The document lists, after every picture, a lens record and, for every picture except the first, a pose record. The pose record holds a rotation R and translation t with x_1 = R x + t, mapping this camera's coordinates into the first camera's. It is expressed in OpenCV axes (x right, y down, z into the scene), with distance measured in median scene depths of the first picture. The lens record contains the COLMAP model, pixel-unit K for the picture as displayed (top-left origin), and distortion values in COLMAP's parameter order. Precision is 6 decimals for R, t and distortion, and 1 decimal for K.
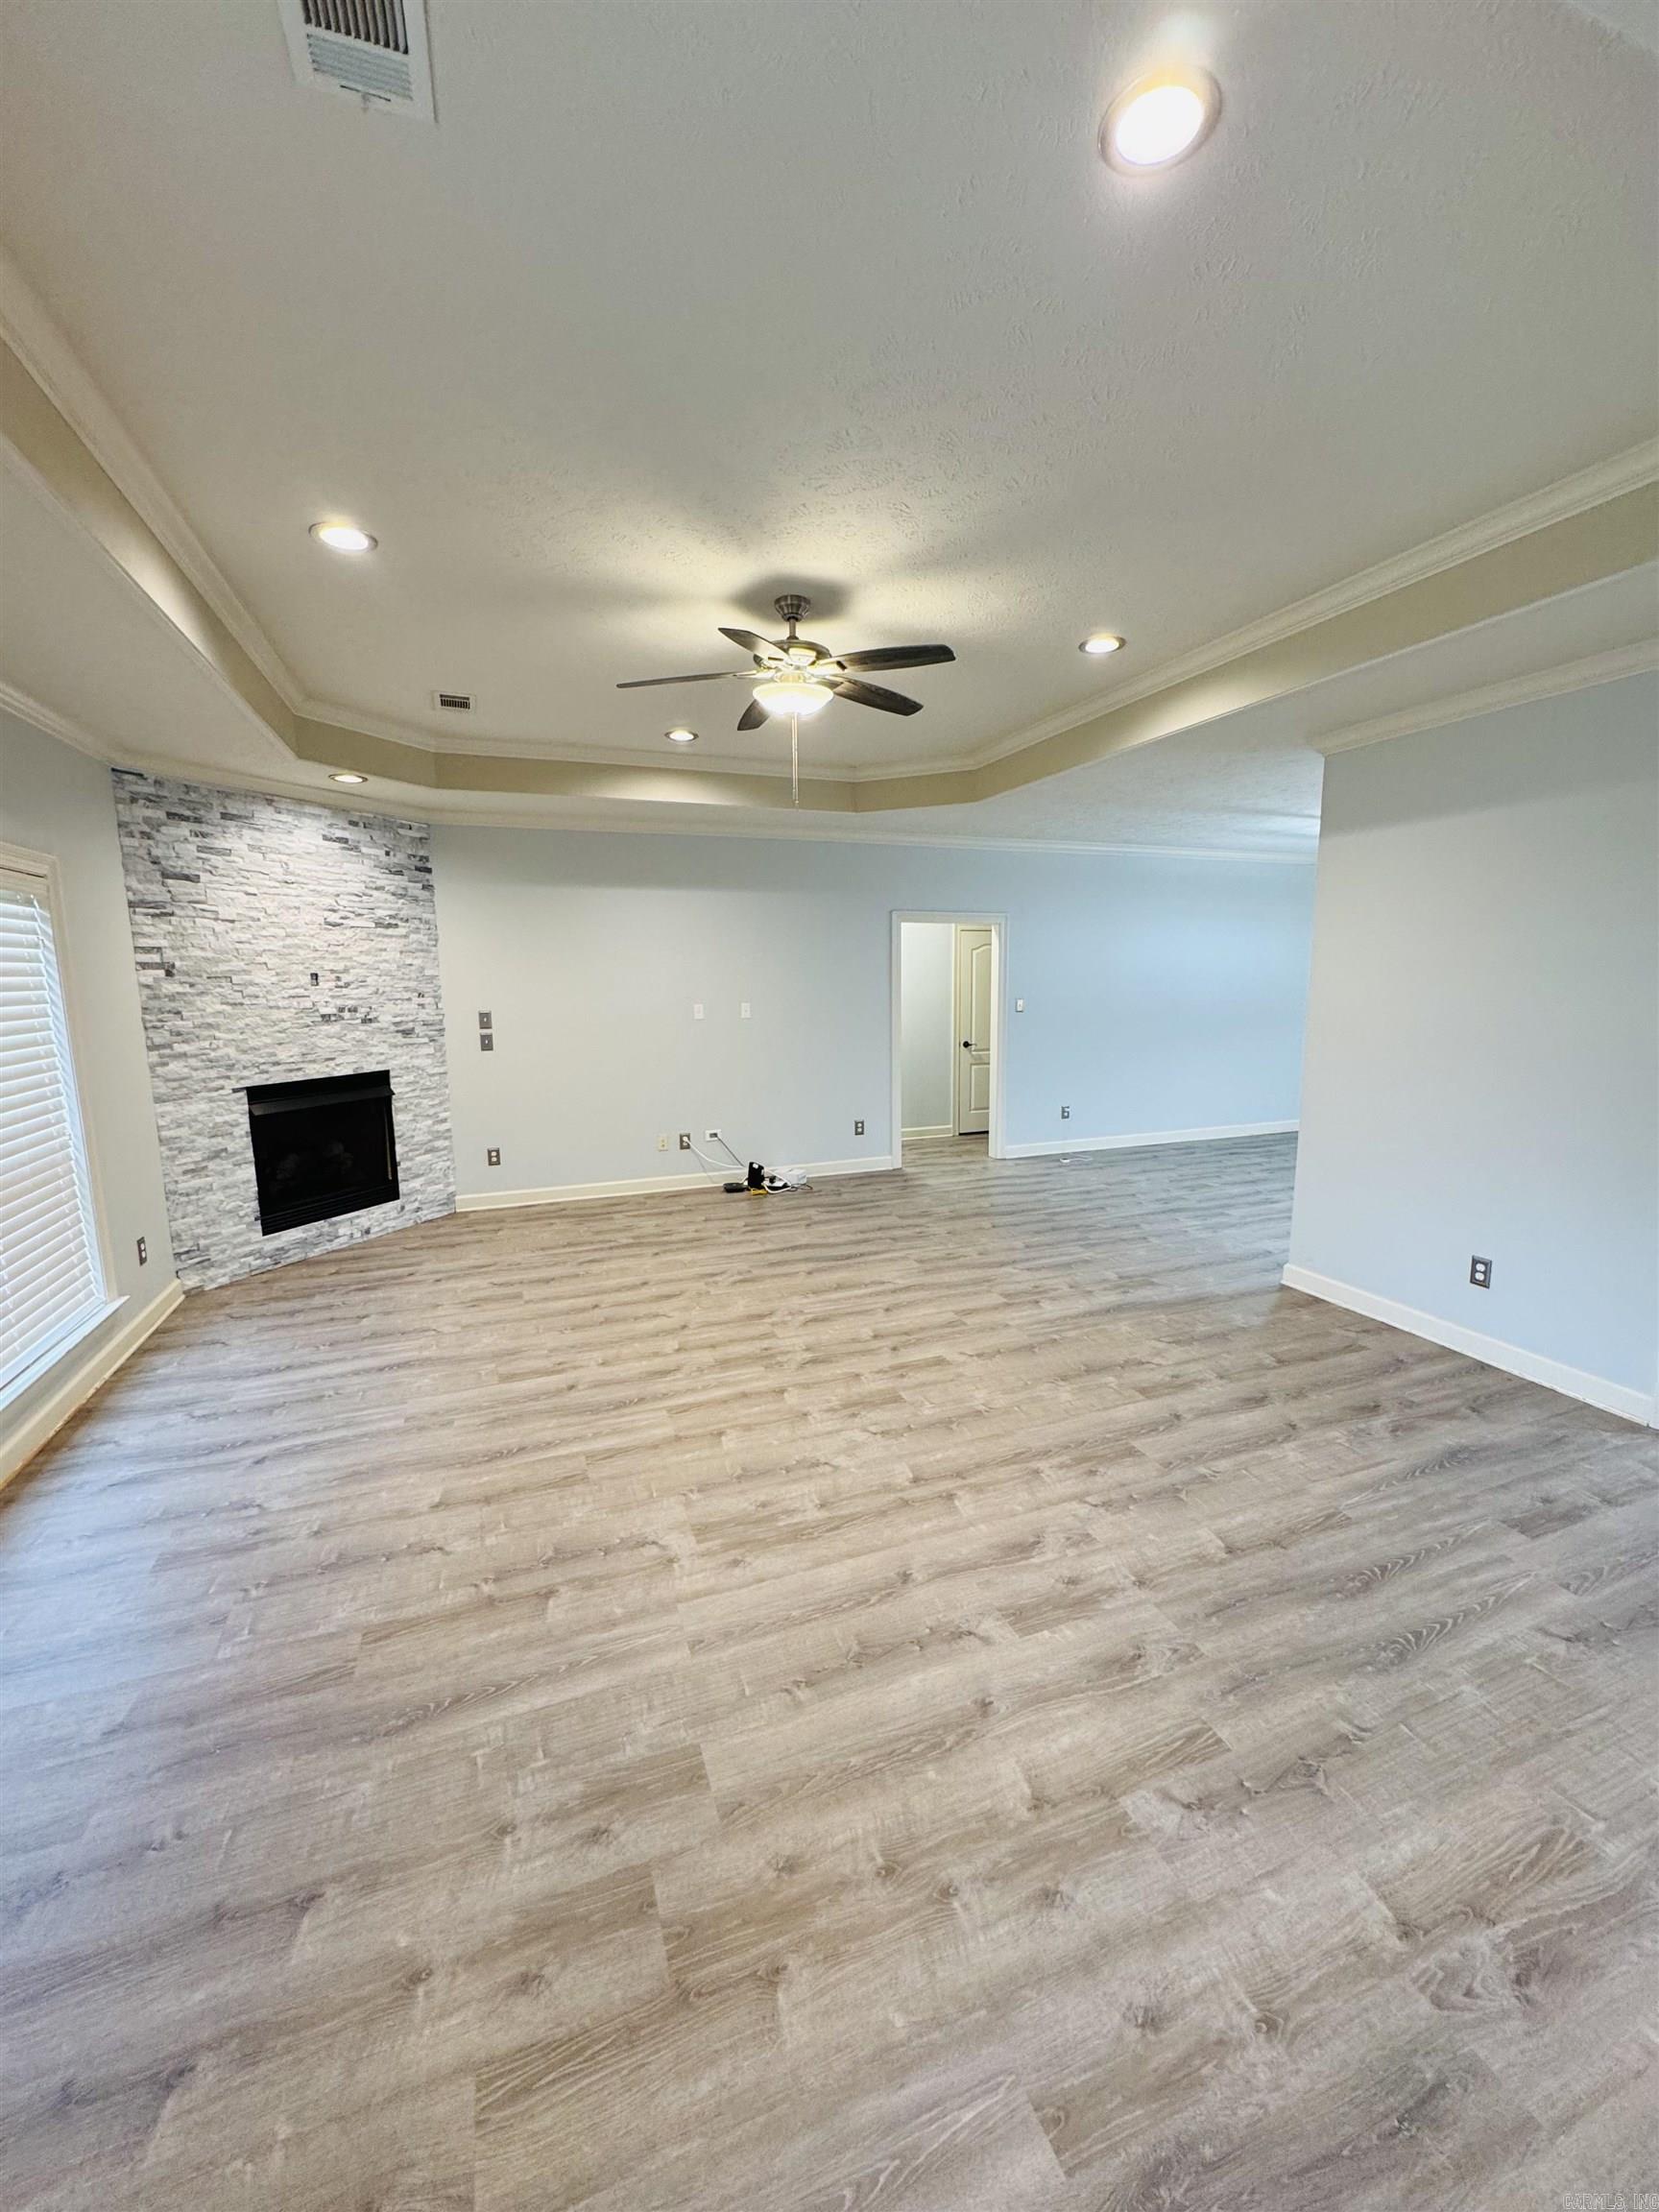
lens RADIAL K [[881.4, 0, 831.6], [0, 881.4, 1106.3], [0, 0, 1]] dist [-0.003761, 0.000610]
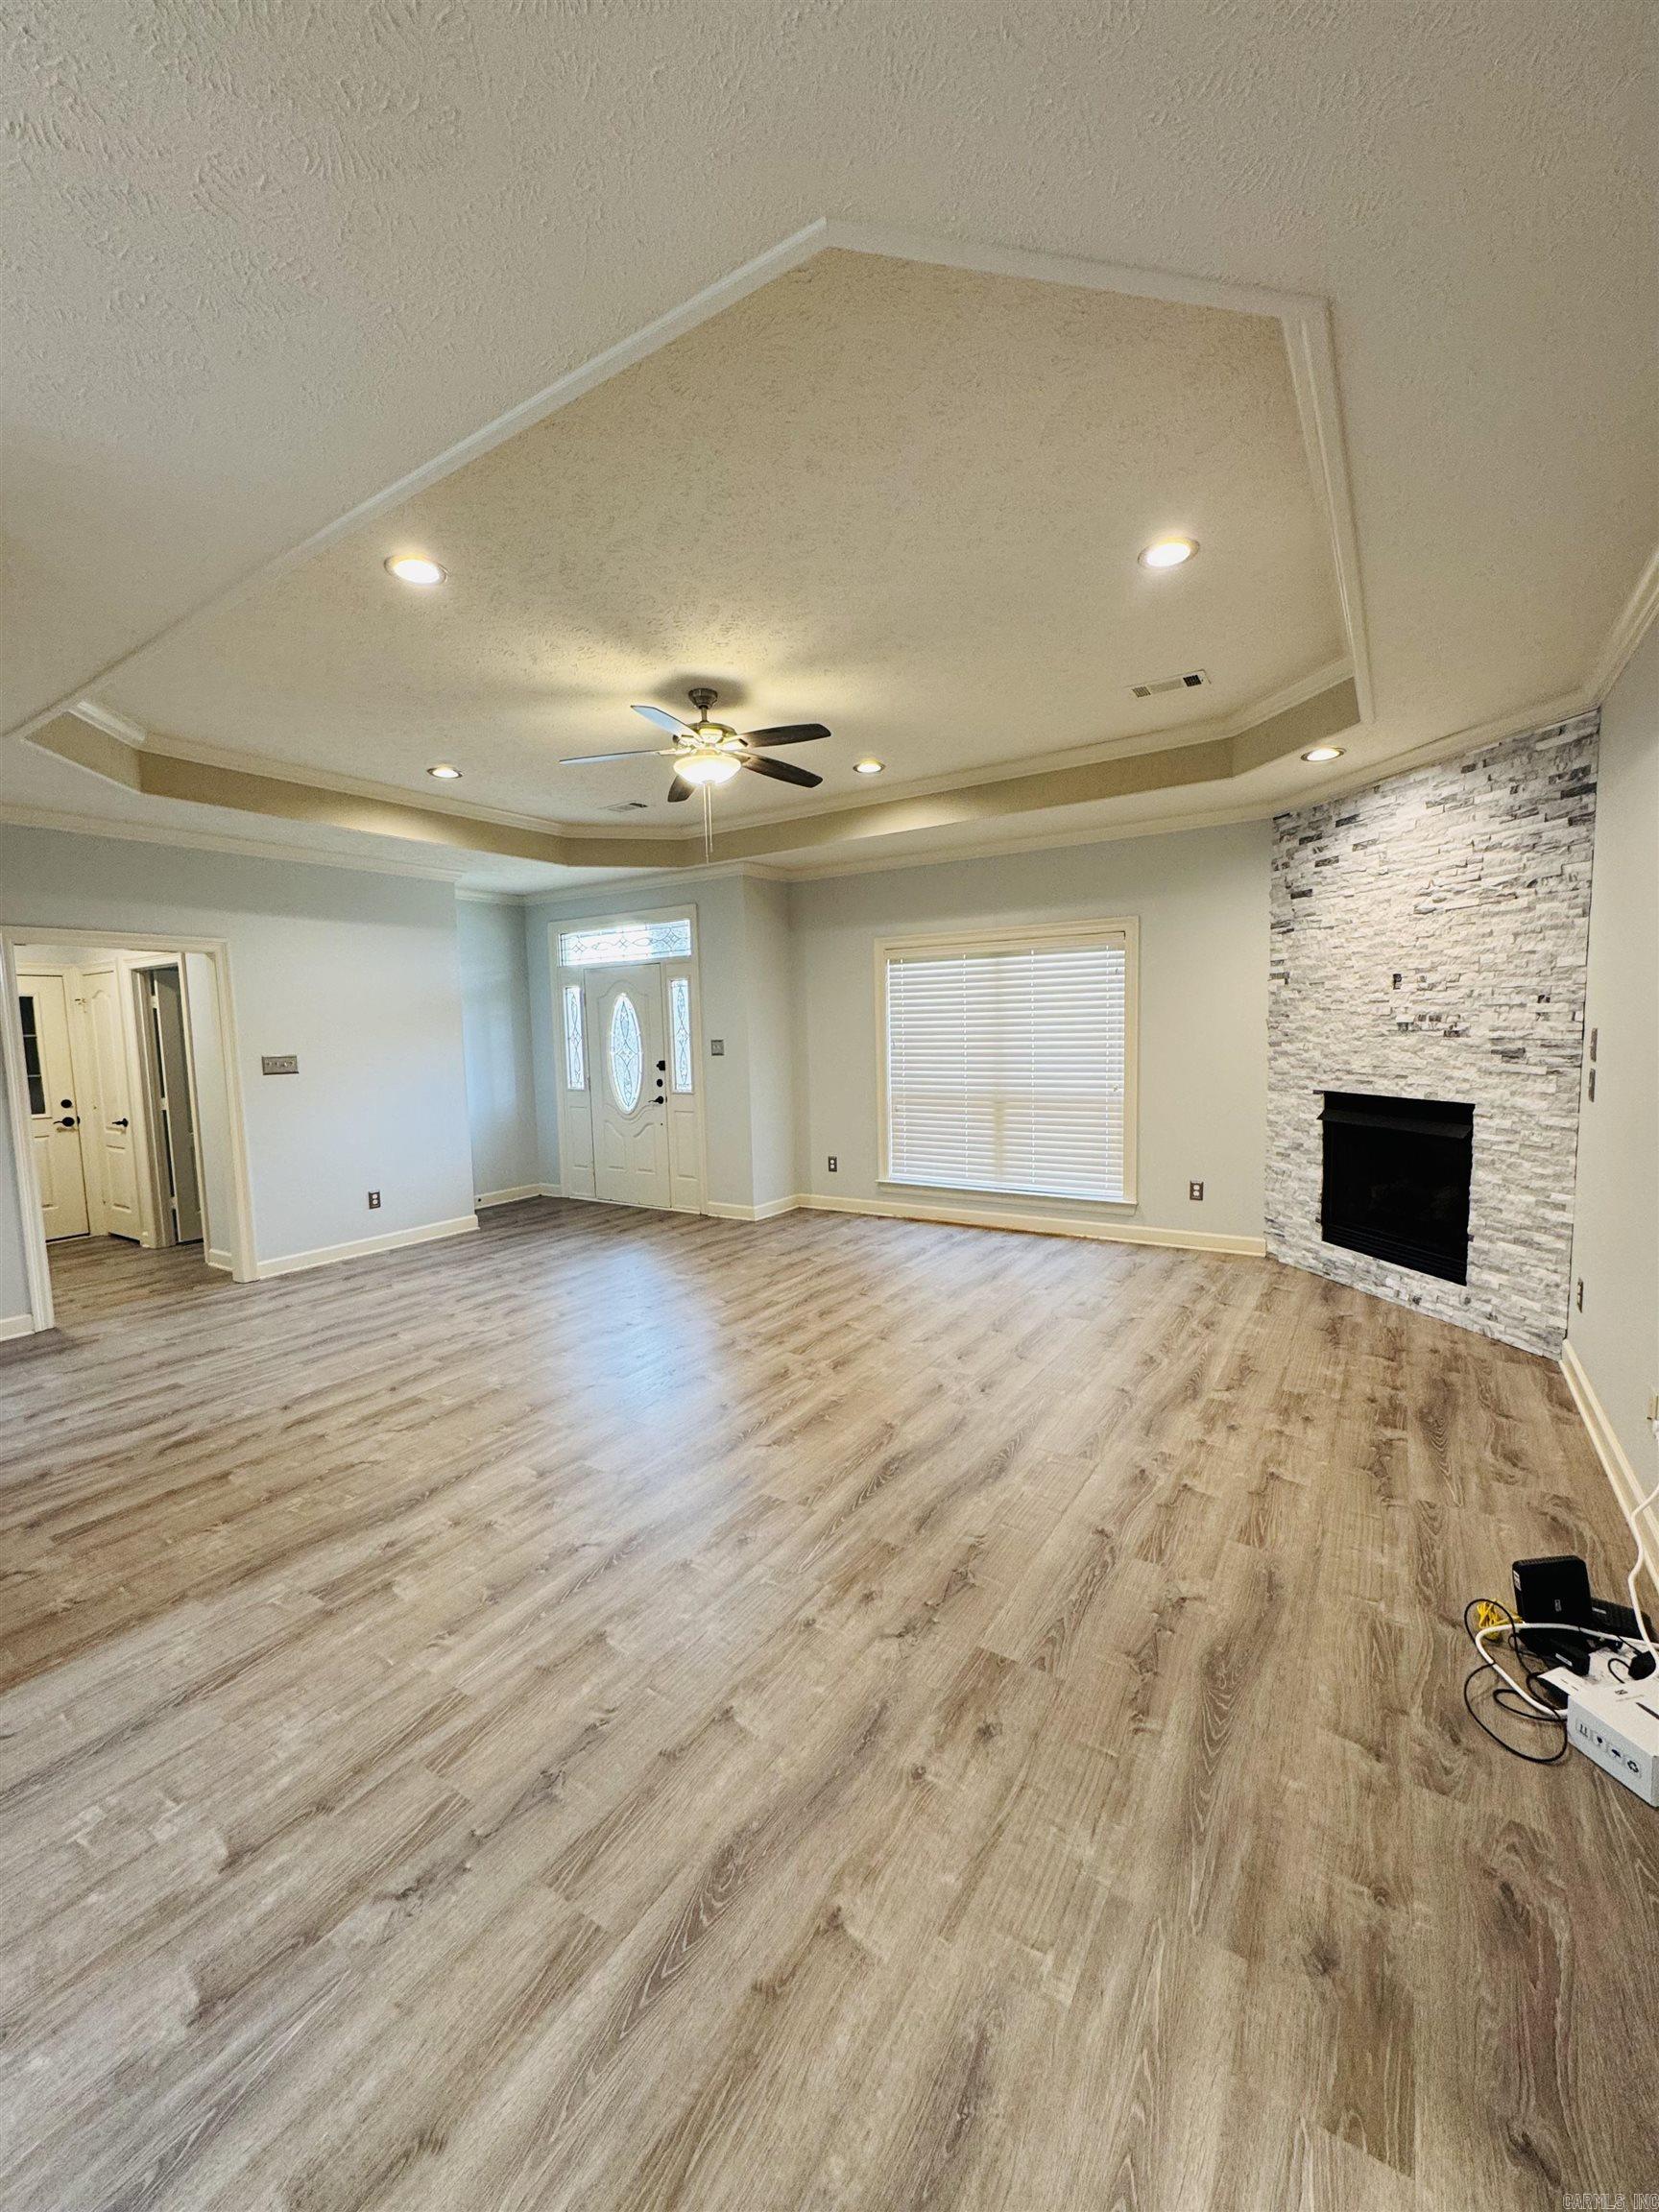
lens RADIAL K [[881.4, 0, 831.6], [0, 881.4, 1106.3], [0, 0, 1]] dist [-0.003761, 0.000610]
pose [[-0.804866, 0.087276, -0.587004, 0.385244], [-0.053207, 0.974531, 0.217849, -0.193947], [0.591067, 0.206572, -0.779723, 1.449483]]
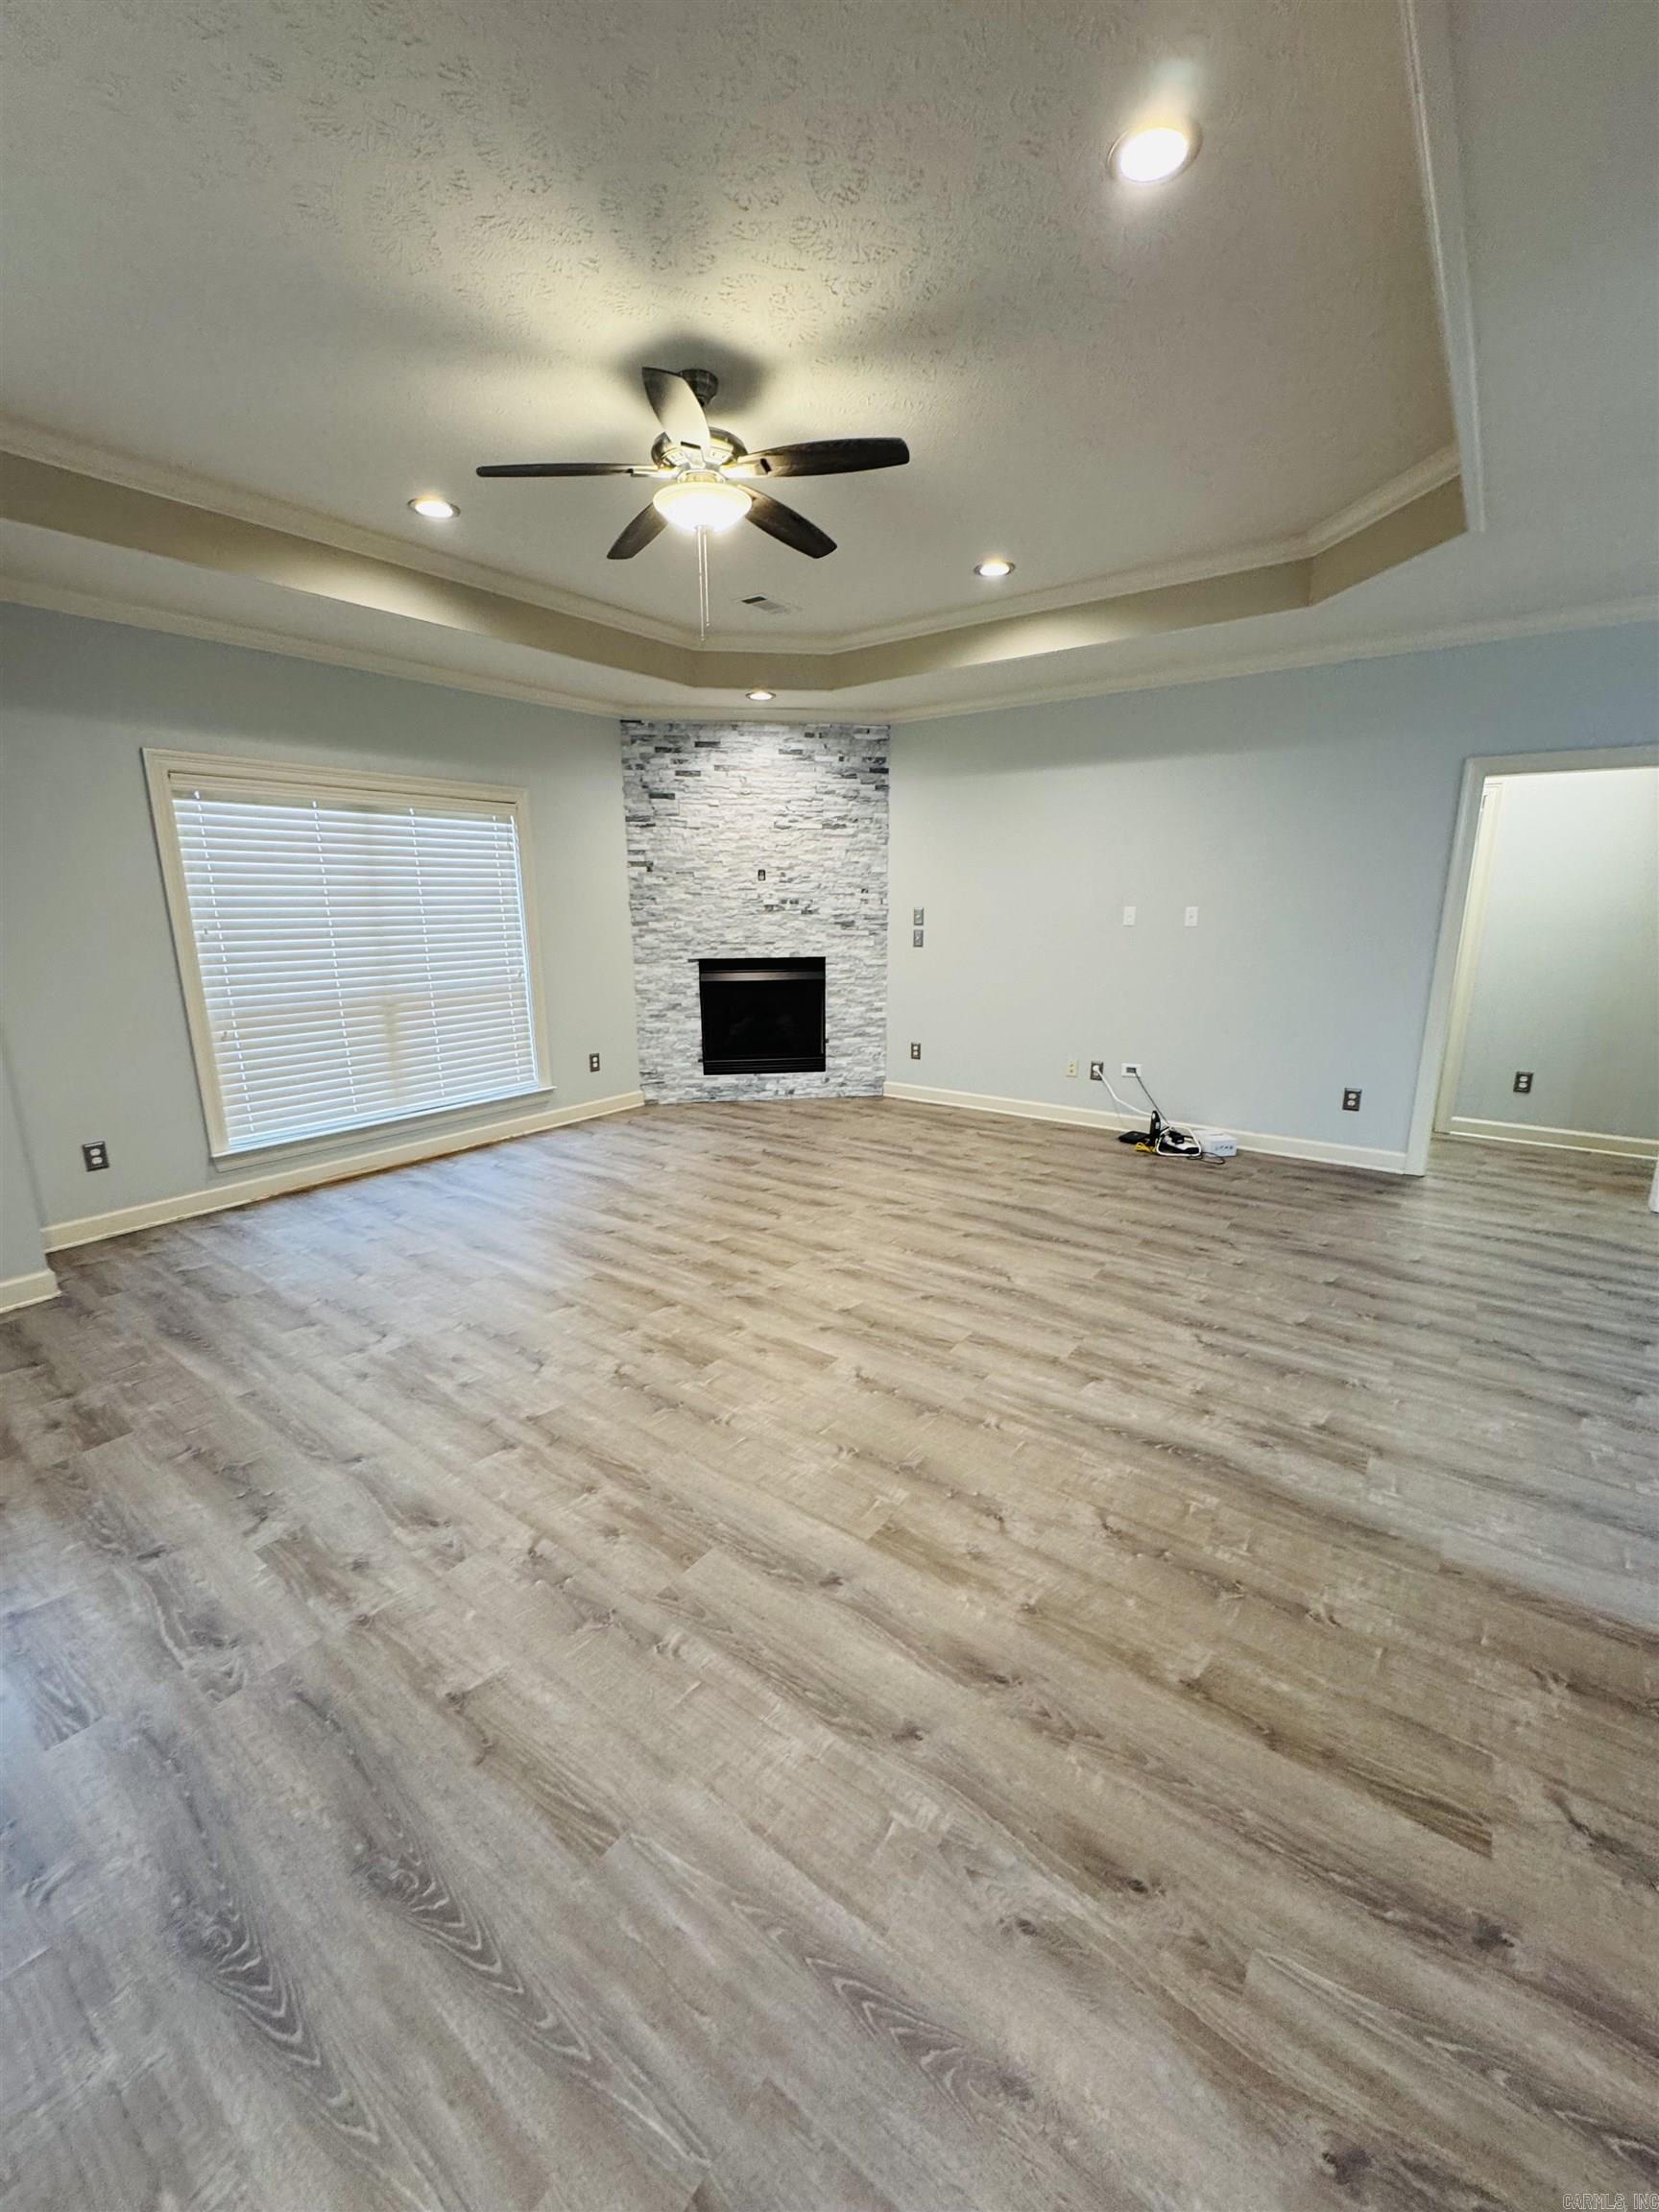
lens RADIAL K [[881.4, 0, 831.6], [0, 881.4, 1106.3], [0, 0, 1]] dist [-0.003761, 0.000610]
pose [[0.537218, 0.203493, -0.818528, 0.549732], [-0.126922, 0.978913, 0.160065, -0.041718], [0.833839, 0.017900, 0.551717, 0.444564]]
